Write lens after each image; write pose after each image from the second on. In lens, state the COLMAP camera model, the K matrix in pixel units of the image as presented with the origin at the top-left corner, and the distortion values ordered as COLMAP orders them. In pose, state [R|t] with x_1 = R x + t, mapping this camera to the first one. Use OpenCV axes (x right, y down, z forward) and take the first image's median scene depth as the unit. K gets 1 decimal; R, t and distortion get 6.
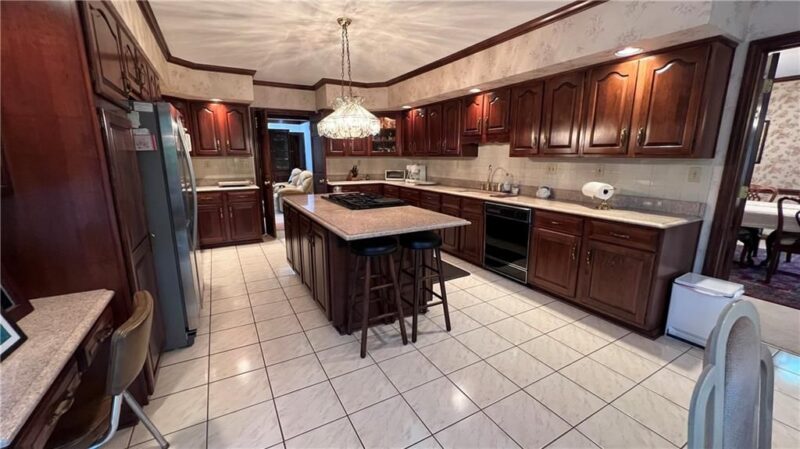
lens RADIAL K [[321.4, 0, 399.4], [0, 321.4, 222.1], [0, 0, 1]] dist [-0.002560, 0.000152]
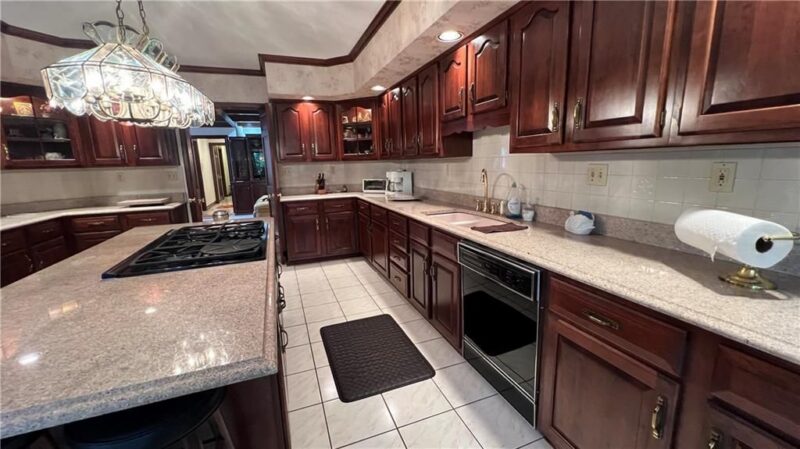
lens RADIAL K [[321.4, 0, 399.4], [0, 321.4, 222.1], [0, 0, 1]] dist [-0.002560, 0.000152]
pose [[0.989094, -0.000767, -0.147283, 0.218698], [-0.001776, 0.999852, -0.017133, -0.074264], [0.147274, 0.017208, 0.988946, 0.417831]]
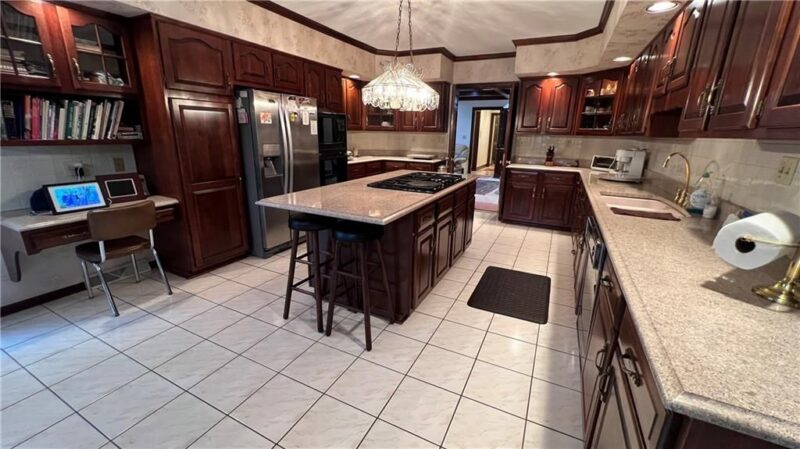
lens RADIAL K [[321.4, 0, 399.4], [0, 321.4, 222.1], [0, 0, 1]] dist [-0.002560, 0.000152]
pose [[0.559519, 0.234764, -0.794874, 0.468009], [-0.188258, 0.969976, 0.153964, -0.067483], [0.807154, 0.063495, 0.586916, 0.351461]]
